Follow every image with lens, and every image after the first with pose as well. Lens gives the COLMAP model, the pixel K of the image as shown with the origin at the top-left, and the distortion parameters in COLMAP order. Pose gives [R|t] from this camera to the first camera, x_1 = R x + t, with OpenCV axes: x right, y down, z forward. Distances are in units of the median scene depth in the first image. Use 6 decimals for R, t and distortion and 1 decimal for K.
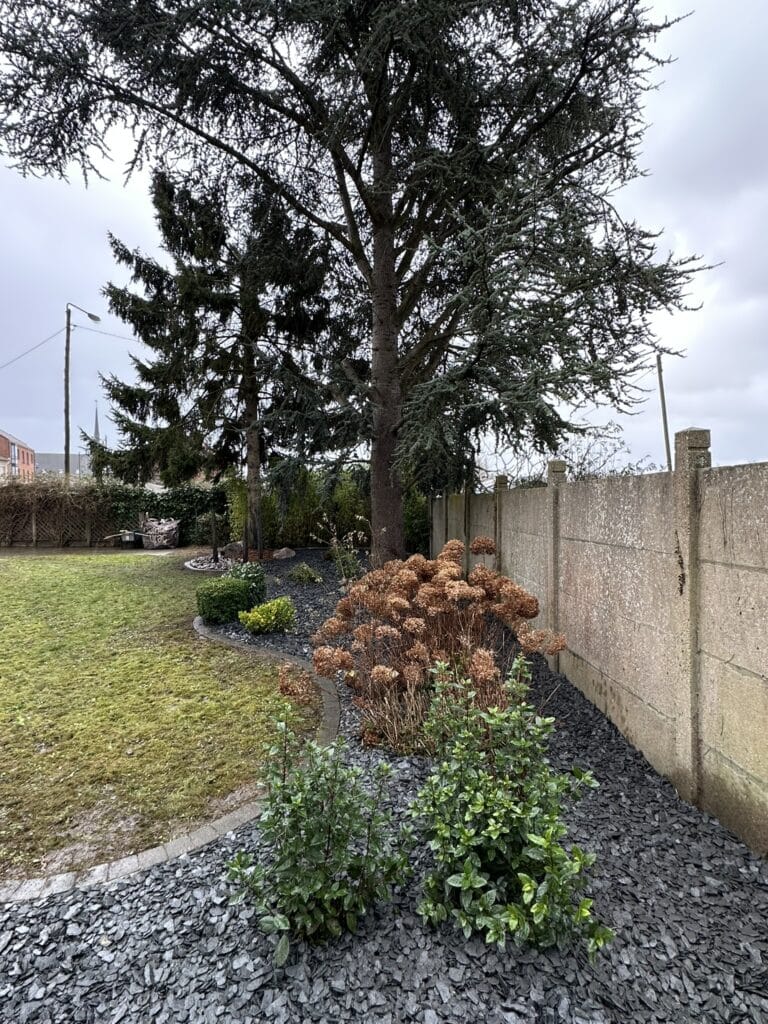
lens RADIAL K [[538.8, 0, 383.0], [0, 538.8, 515.3], [0, 0, 1]] dist [-0.058206, 0.035760]
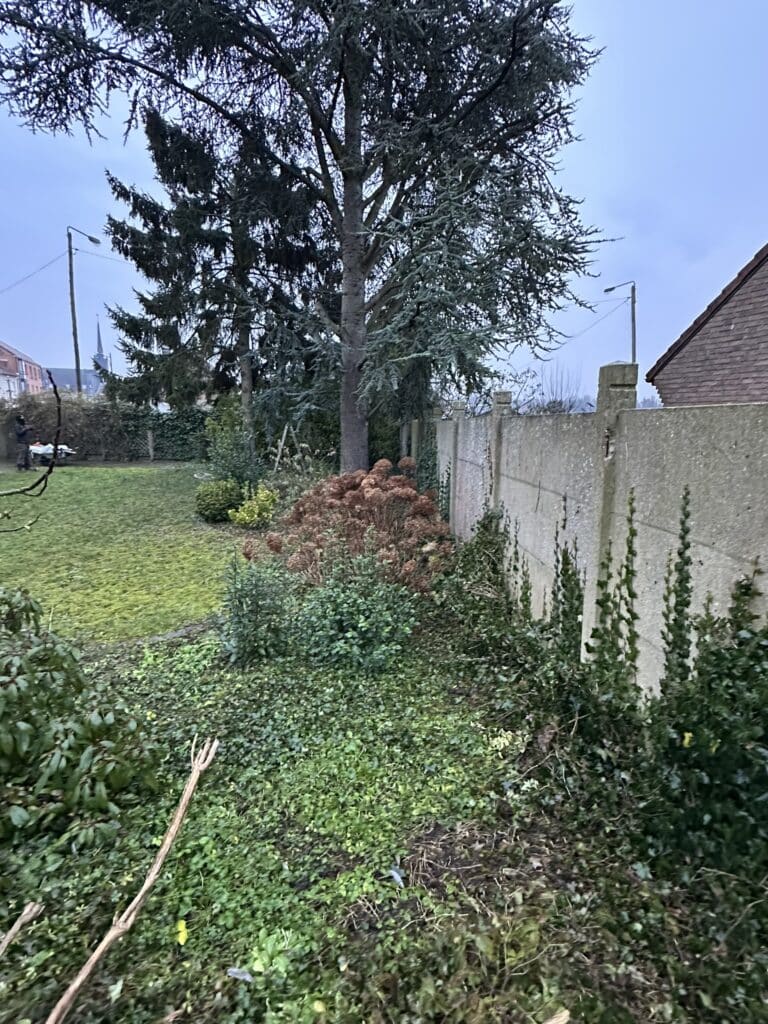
lens RADIAL K [[514.4, 0, 380.7], [0, 514.4, 509.4], [0, 0, 1]] dist [-0.001009, -0.009968]
pose [[0.999848, 0.017271, -0.002197, 0.049140], [-0.016765, 0.989130, 0.146085, -0.008589], [0.004696, -0.146026, 0.989270, -0.118692]]
